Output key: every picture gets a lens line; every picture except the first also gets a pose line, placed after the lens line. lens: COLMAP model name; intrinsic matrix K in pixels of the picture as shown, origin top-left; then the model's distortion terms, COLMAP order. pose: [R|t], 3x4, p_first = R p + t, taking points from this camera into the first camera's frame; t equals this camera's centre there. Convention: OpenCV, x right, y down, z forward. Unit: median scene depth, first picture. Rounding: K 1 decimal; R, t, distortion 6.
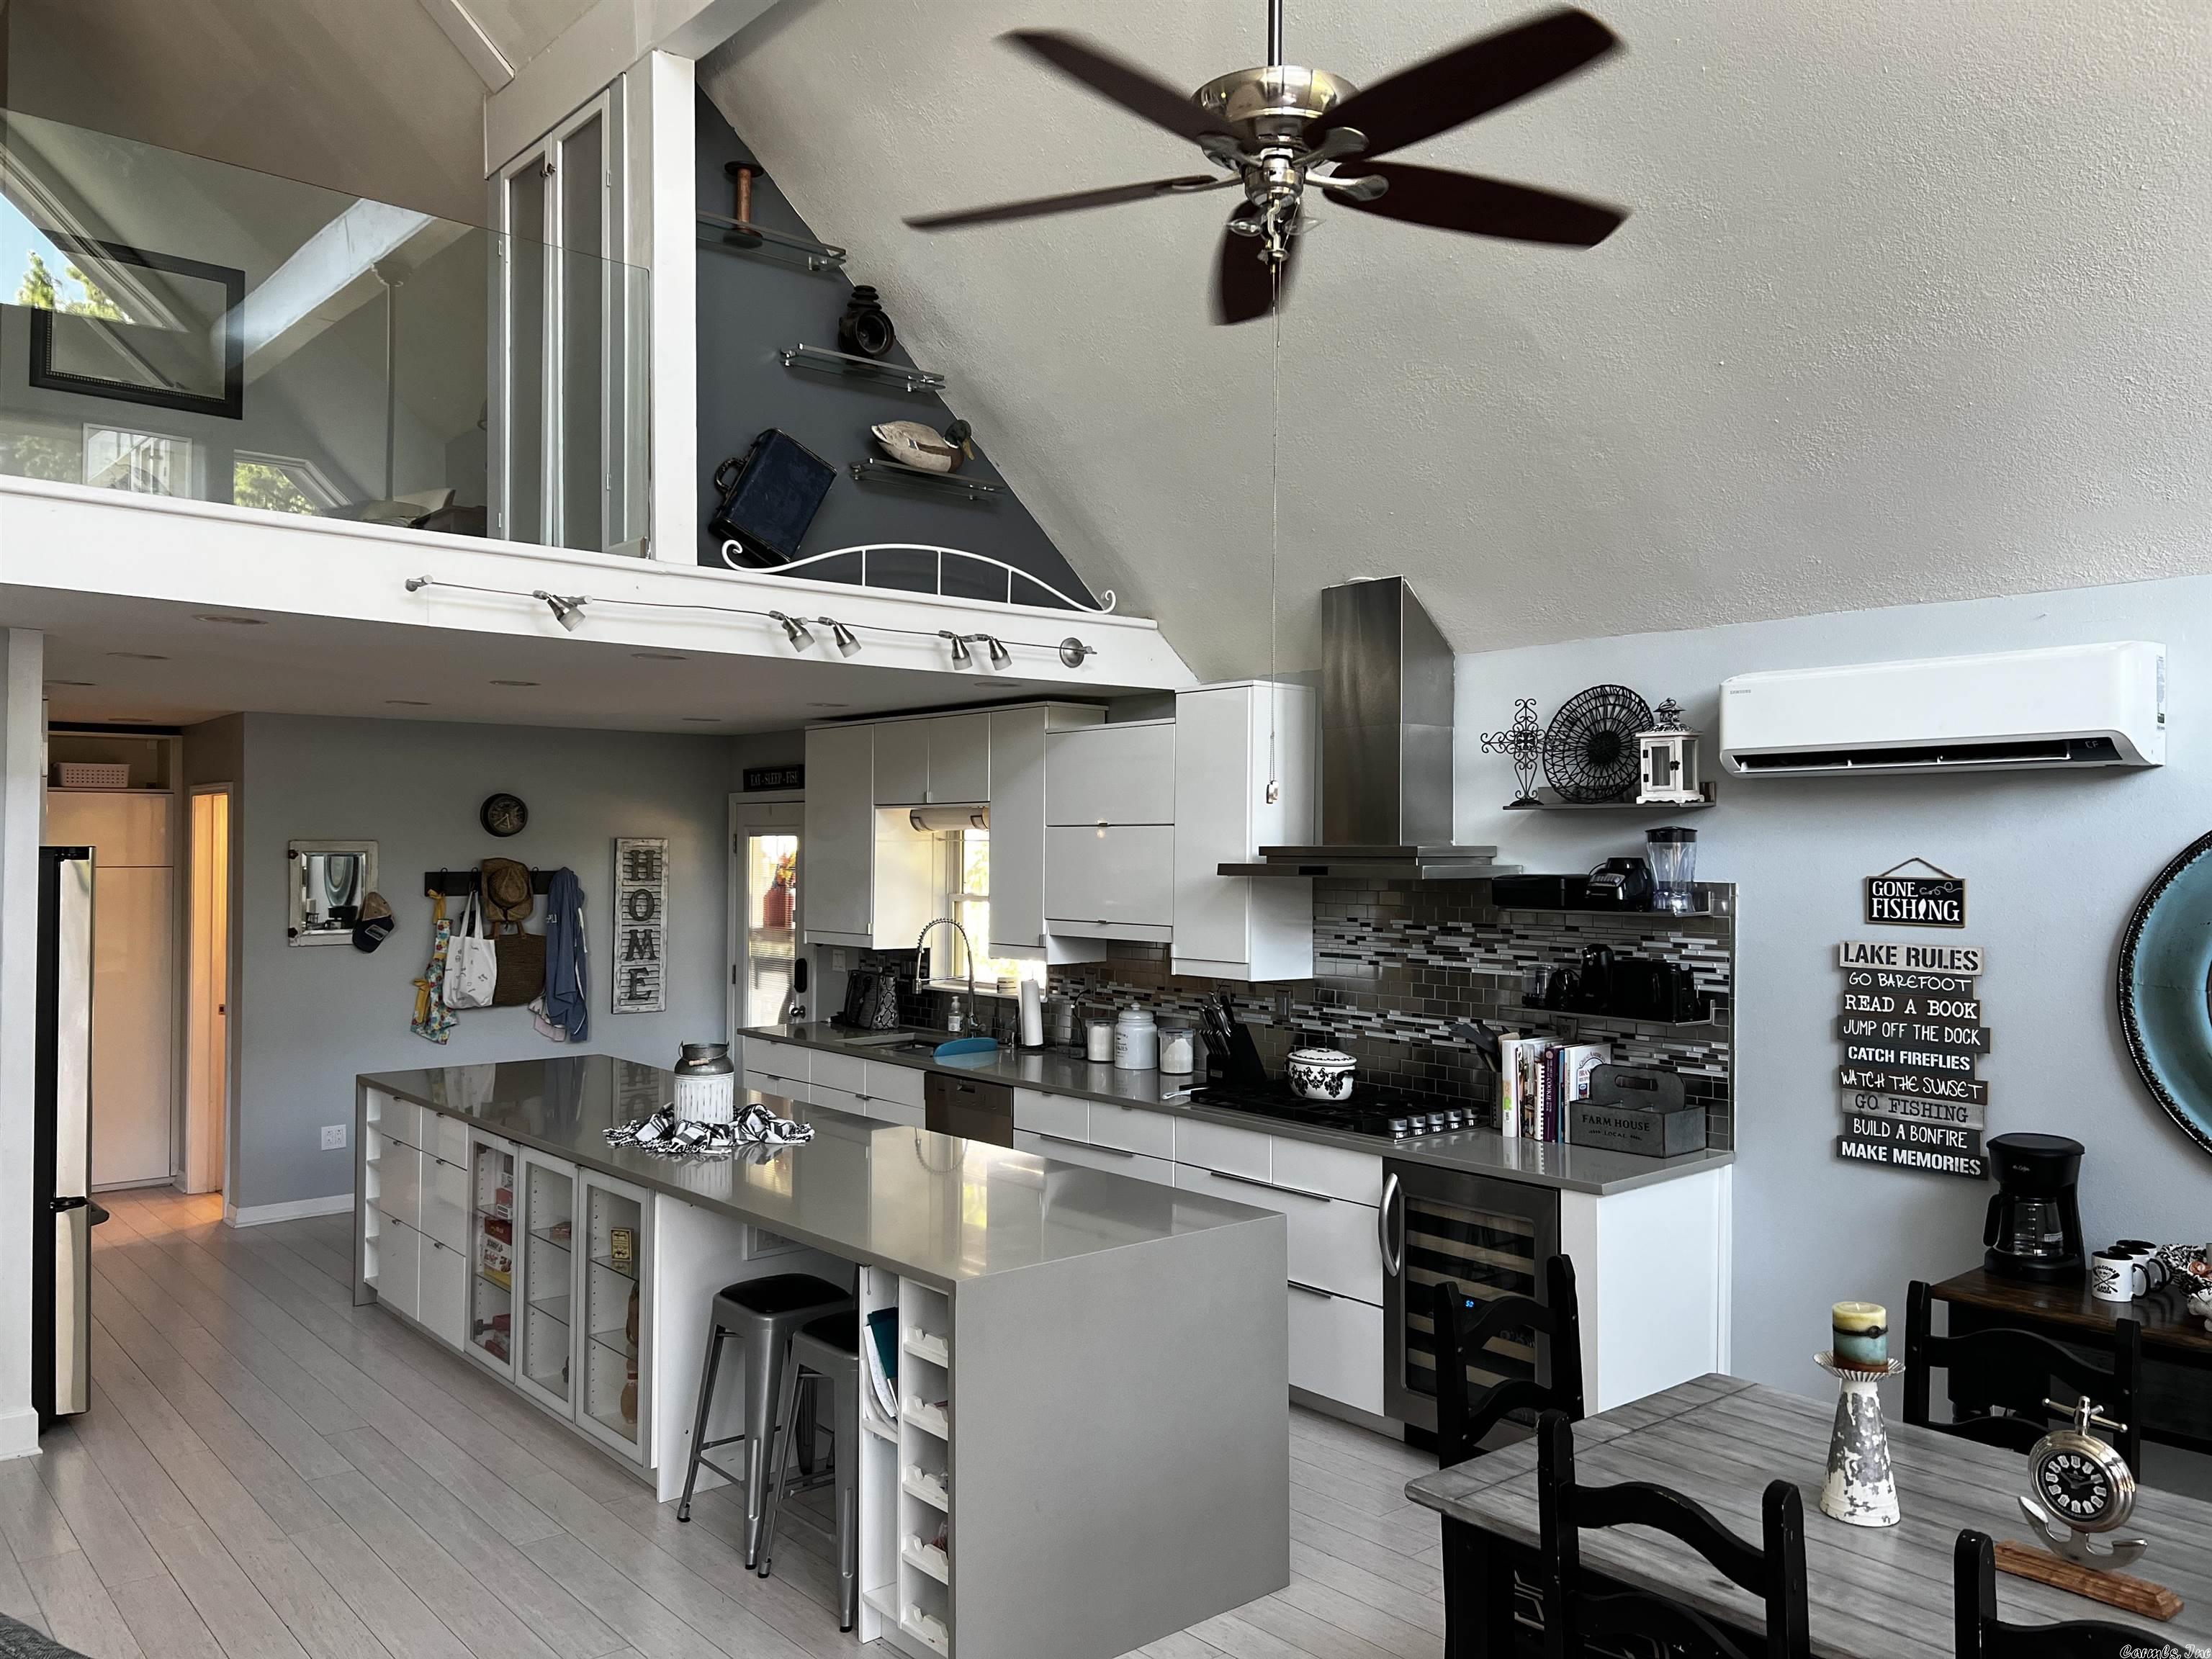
lens RADIAL K [[1661.1, 0, 1113.0], [0, 1661.1, 832.6], [0, 0, 1]] dist [0.057533, -0.067878]
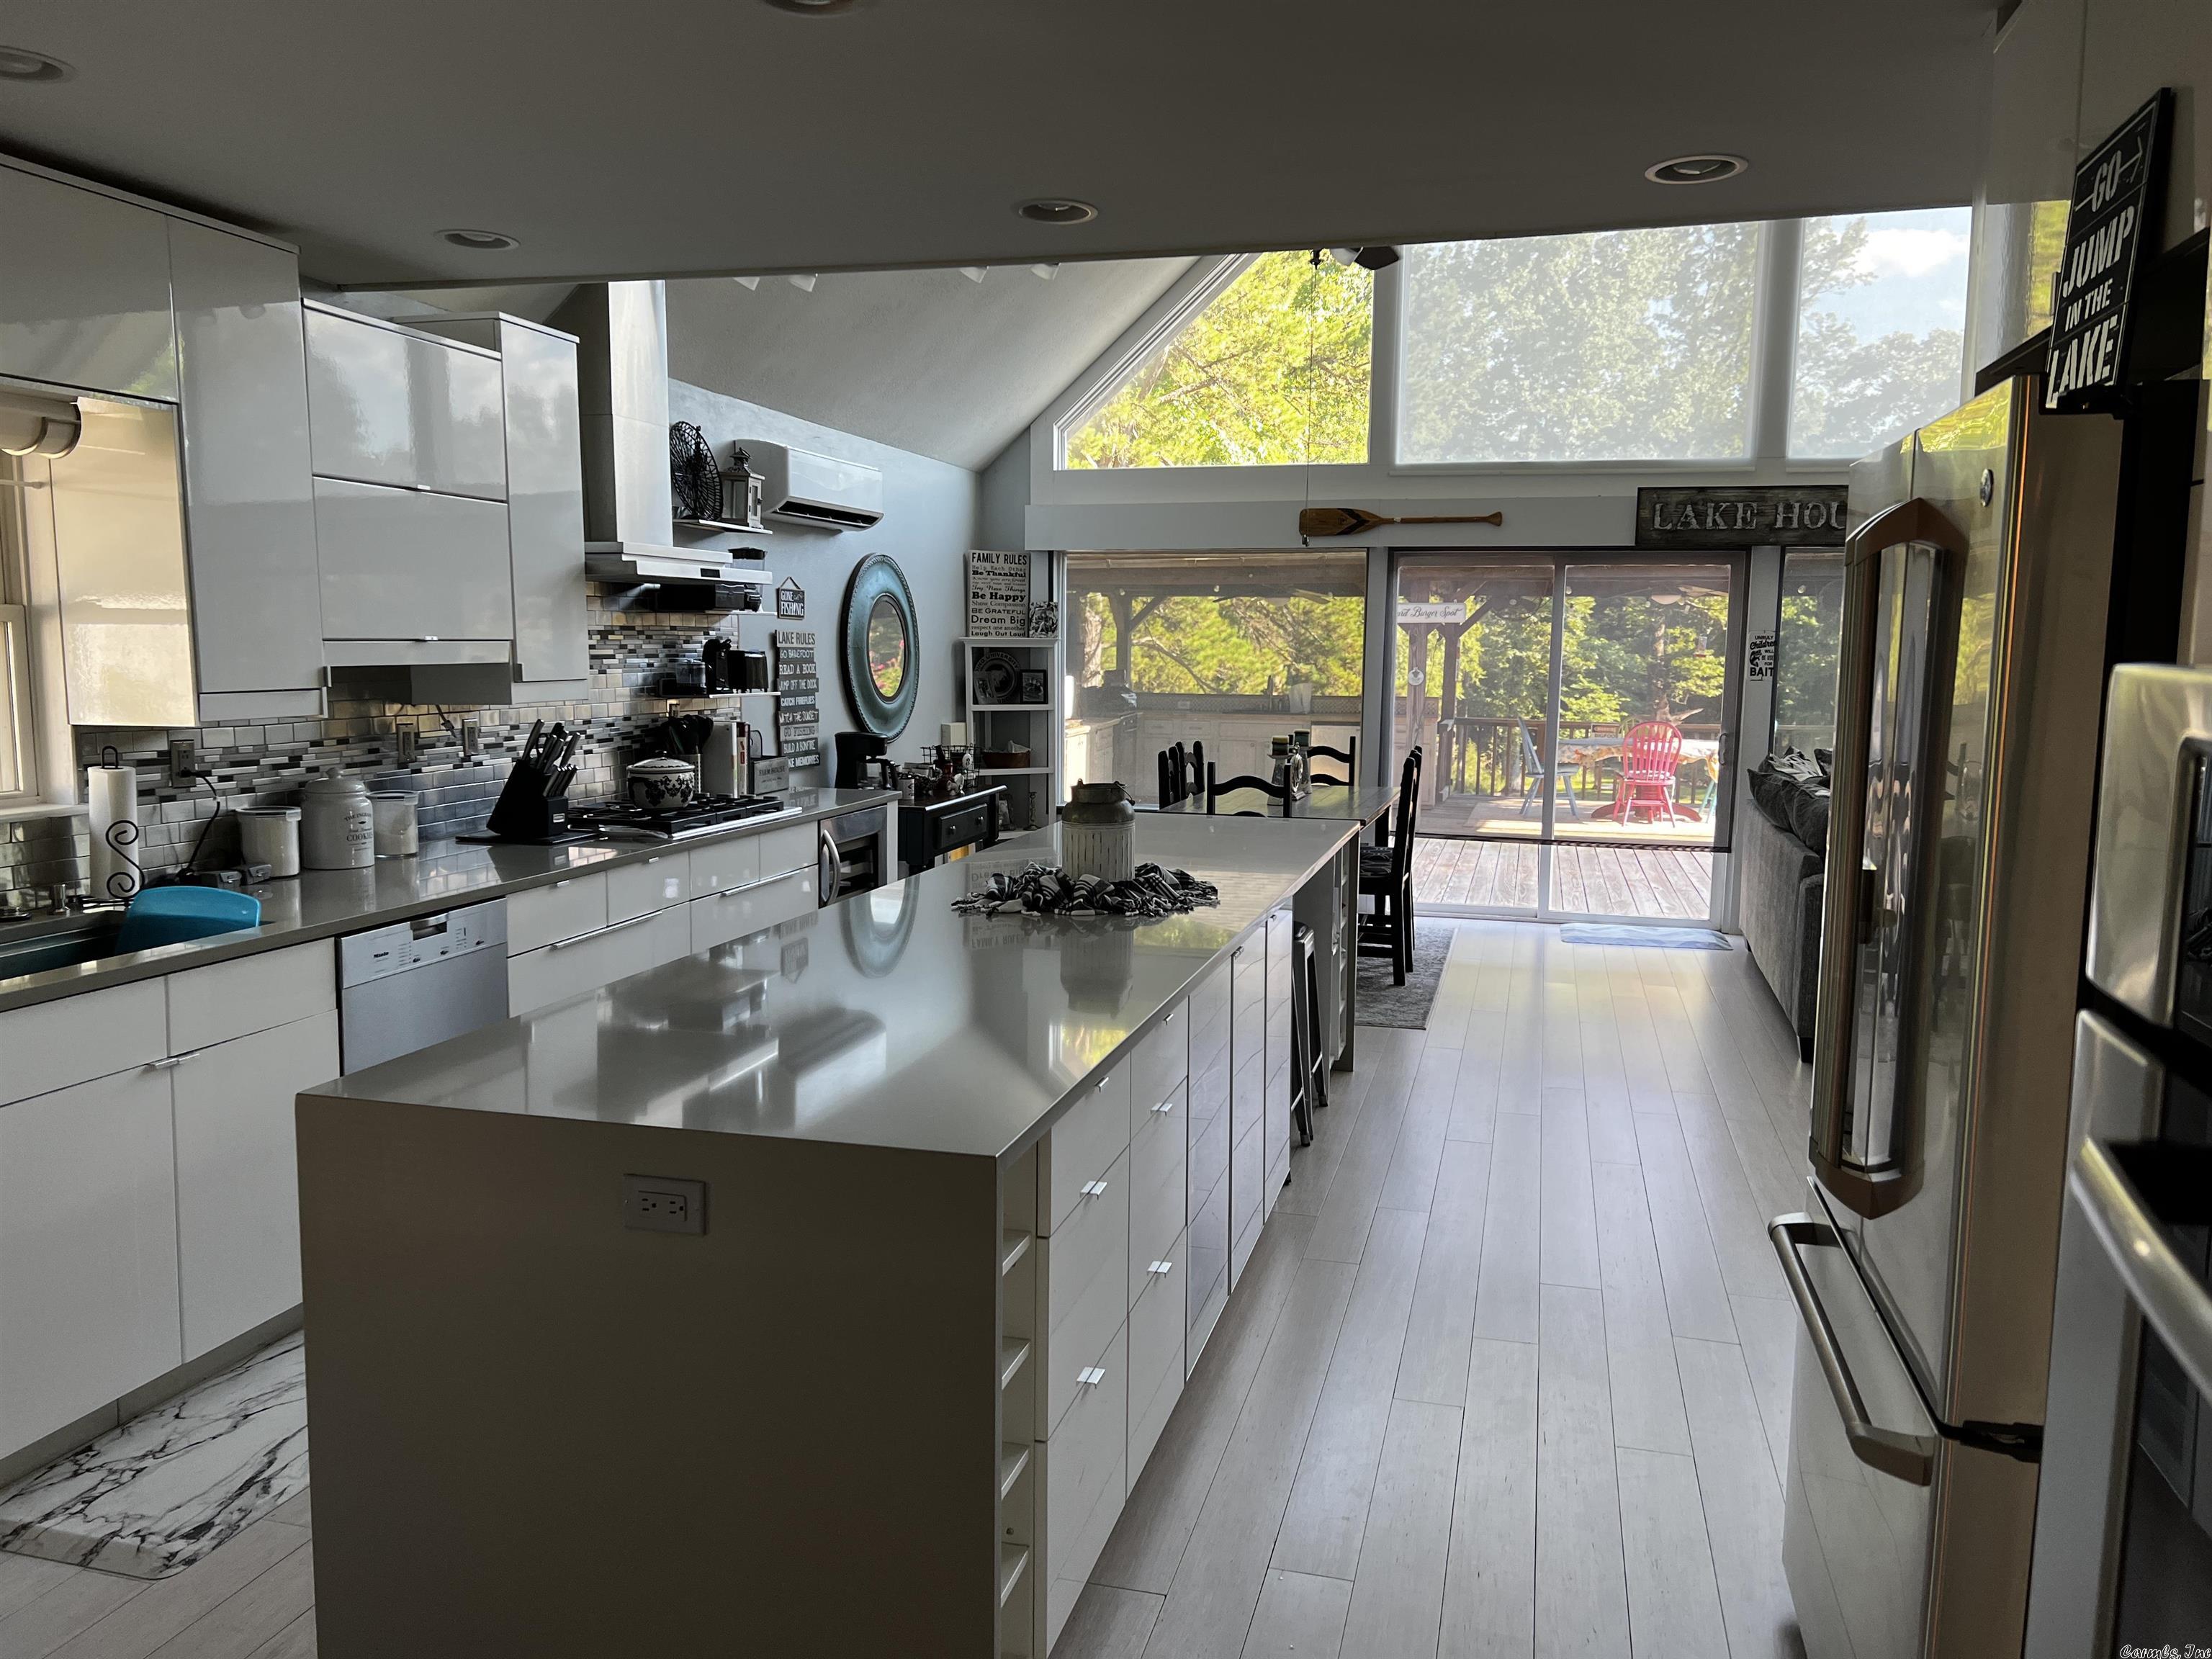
lens RADIAL K [[1647.1, 0, 1101.1], [0, 1647.1, 867.3], [0, 0, 1]] dist [0.087464, -0.168431]
pose [[-0.558064, -0.121105, 0.820913, -0.736961], [-0.016323, 0.990703, 0.135057, 0.050880], [-0.829637, 0.061970, -0.554853, 1.173709]]
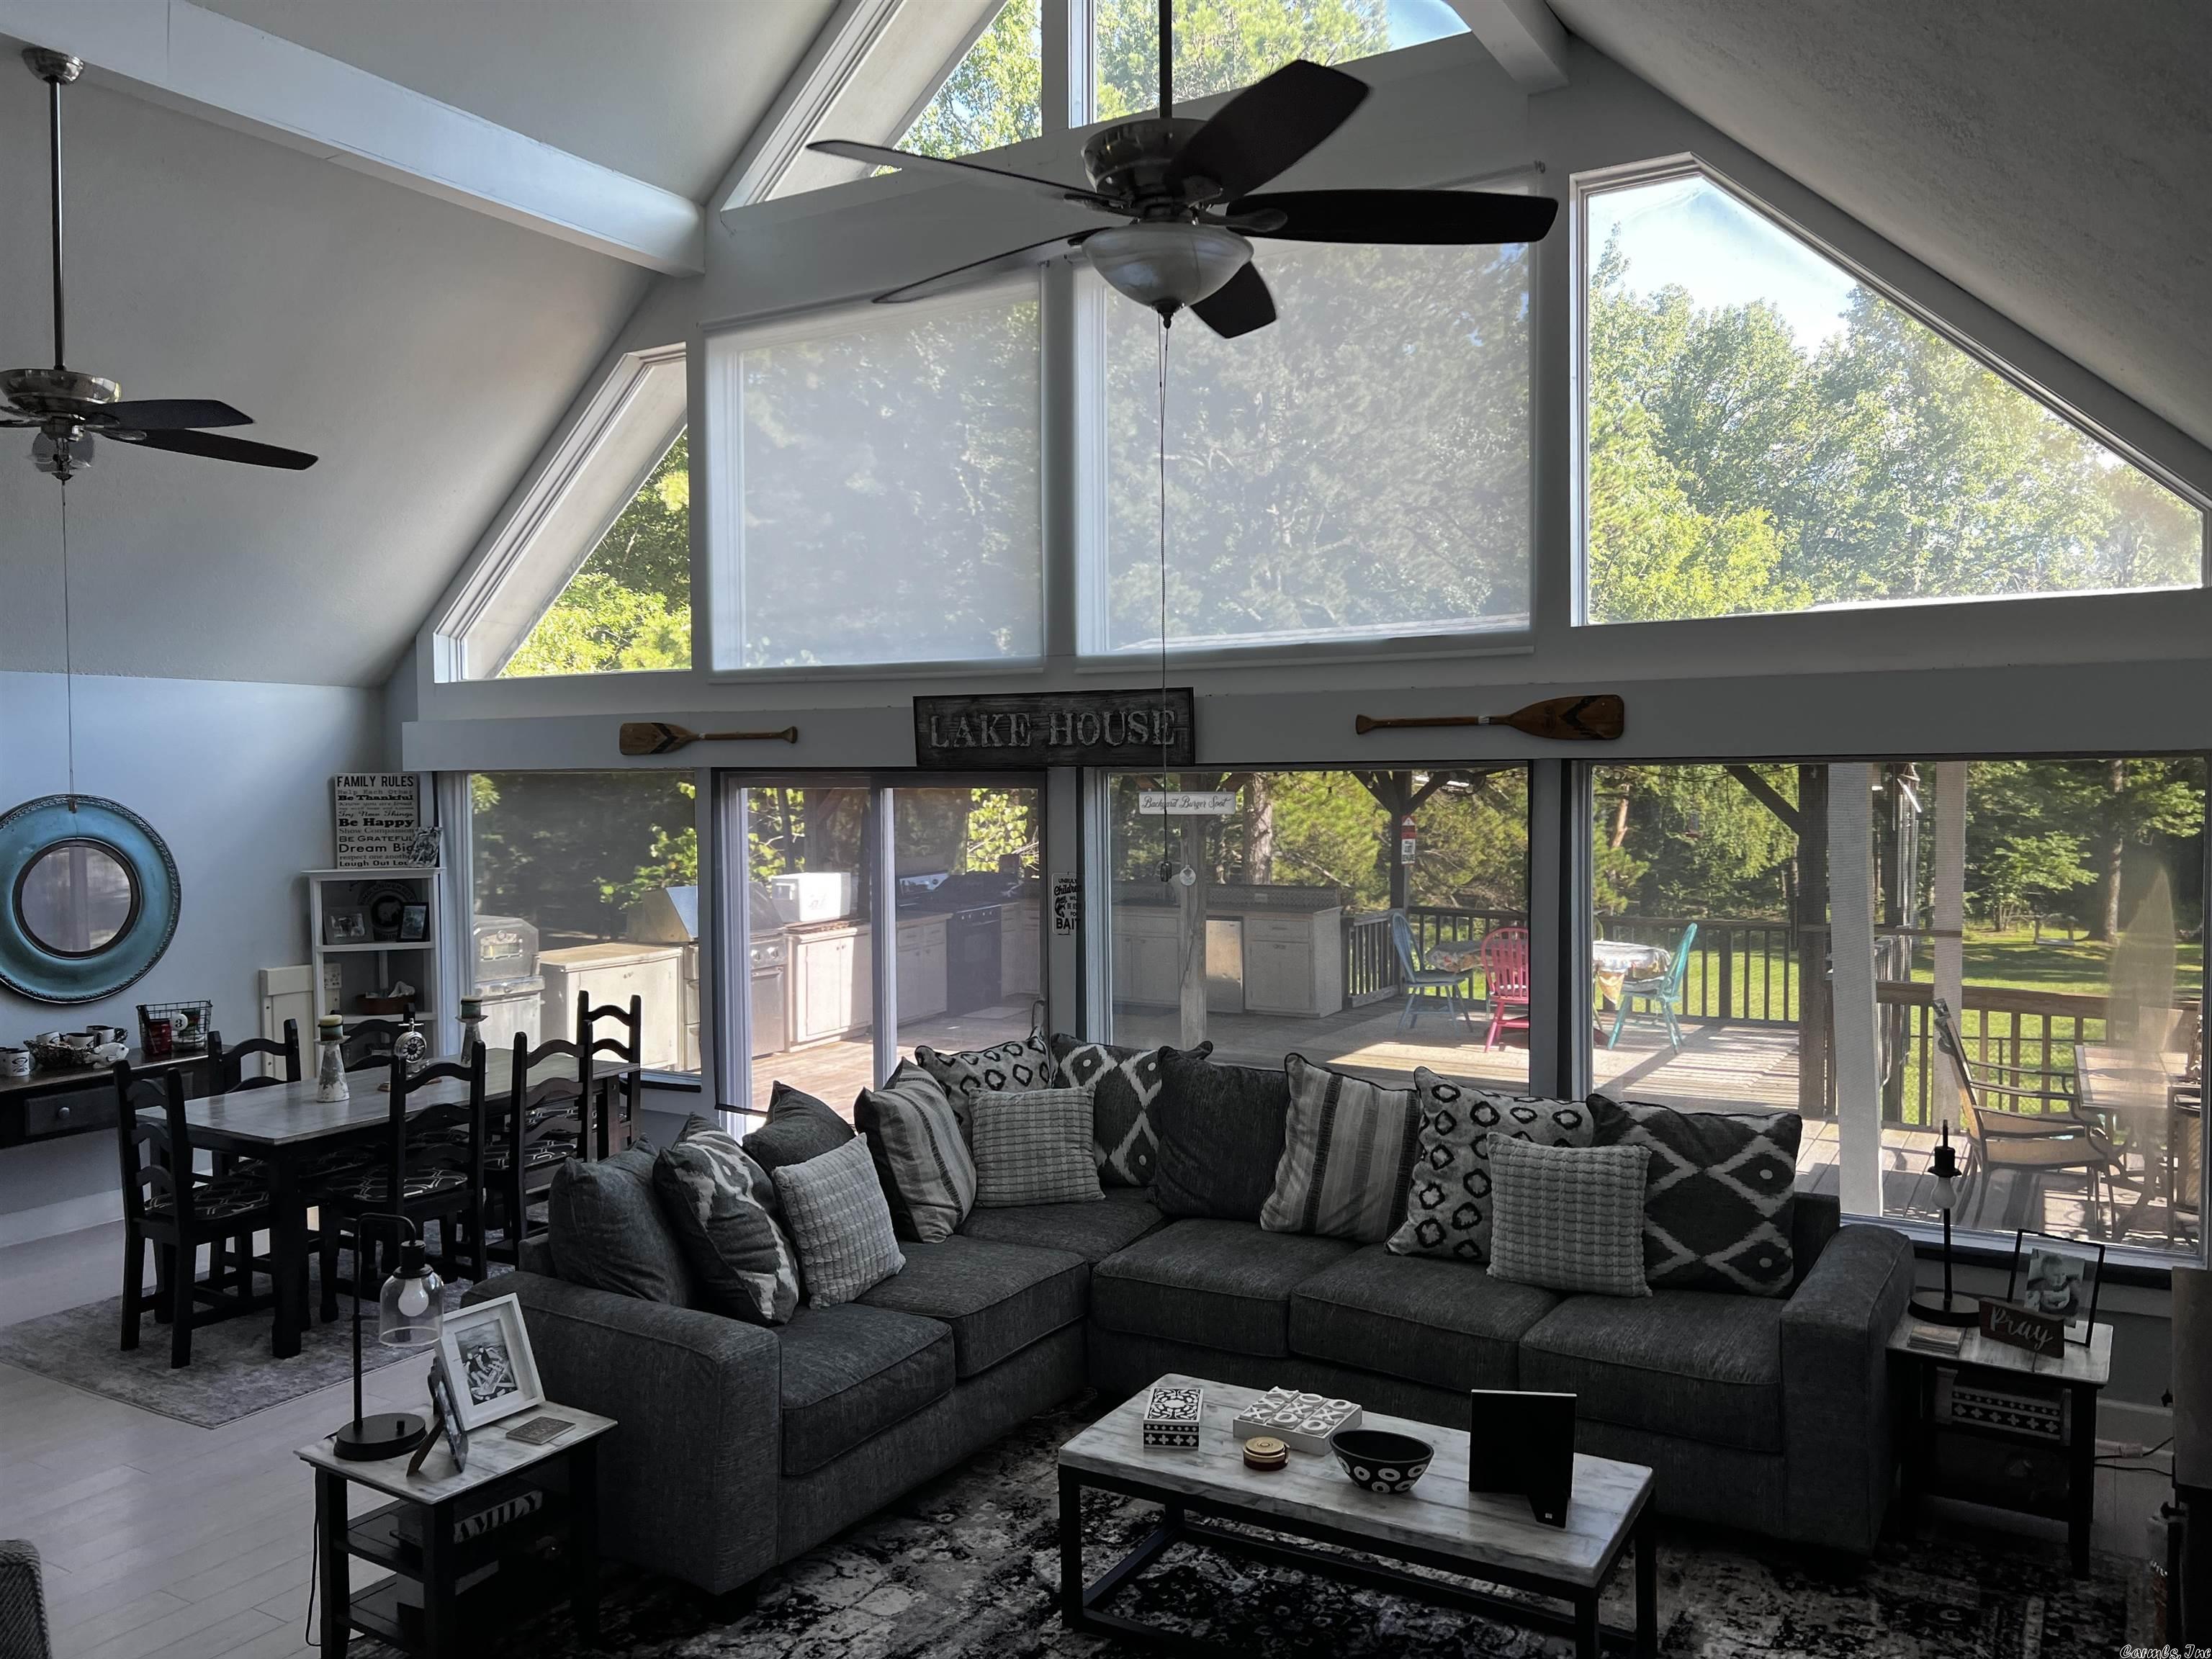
lens RADIAL K [[1655.1, 0, 1102.3], [0, 1655.1, 832.4], [0, 0, 1]] dist [0.067468, -0.079165]
pose [[-0.311507, -0.034041, 0.949634, -0.902991], [0.001051, 0.999345, 0.036167, -0.028489], [-0.950243, 0.012265, -0.311268, 0.275697]]
